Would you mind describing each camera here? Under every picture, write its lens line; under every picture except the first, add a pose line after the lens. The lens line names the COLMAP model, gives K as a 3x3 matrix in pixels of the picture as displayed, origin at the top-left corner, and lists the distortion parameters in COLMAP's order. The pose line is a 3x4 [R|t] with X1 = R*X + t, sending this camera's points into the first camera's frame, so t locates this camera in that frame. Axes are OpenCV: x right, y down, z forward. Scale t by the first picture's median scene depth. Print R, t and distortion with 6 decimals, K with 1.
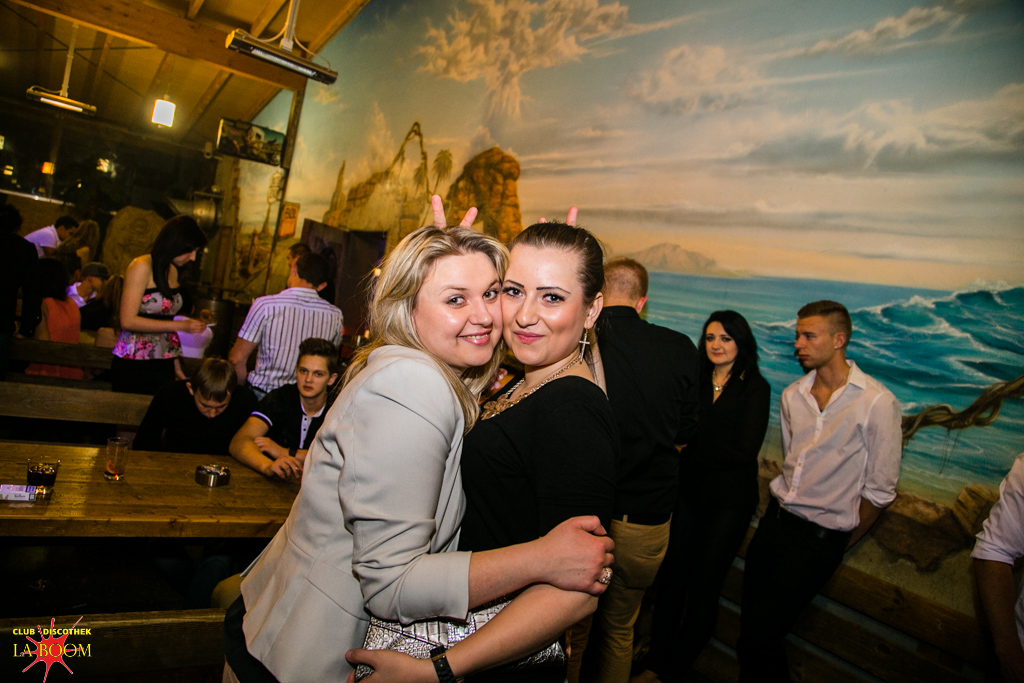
lens RADIAL K [[675.8, 0, 512.0], [0, 675.8, 341.5], [0, 0, 1]] dist [-0.124763, 0.064901]
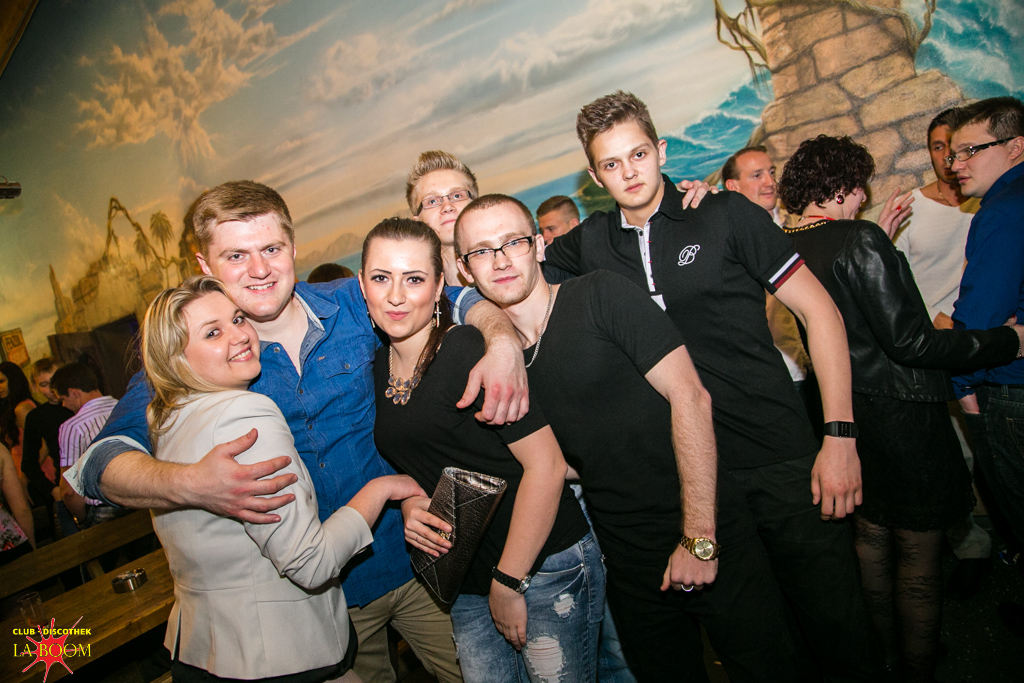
lens RADIAL K [[675.8, 0, 512.0], [0, 675.8, 341.5], [0, 0, 1]] dist [-0.124763, 0.064901]
pose [[0.841907, -0.442623, 0.308671, -0.047013], [0.429391, 0.895948, 0.113580, 0.003017], [-0.326827, 0.036917, 0.944363, -0.103687]]
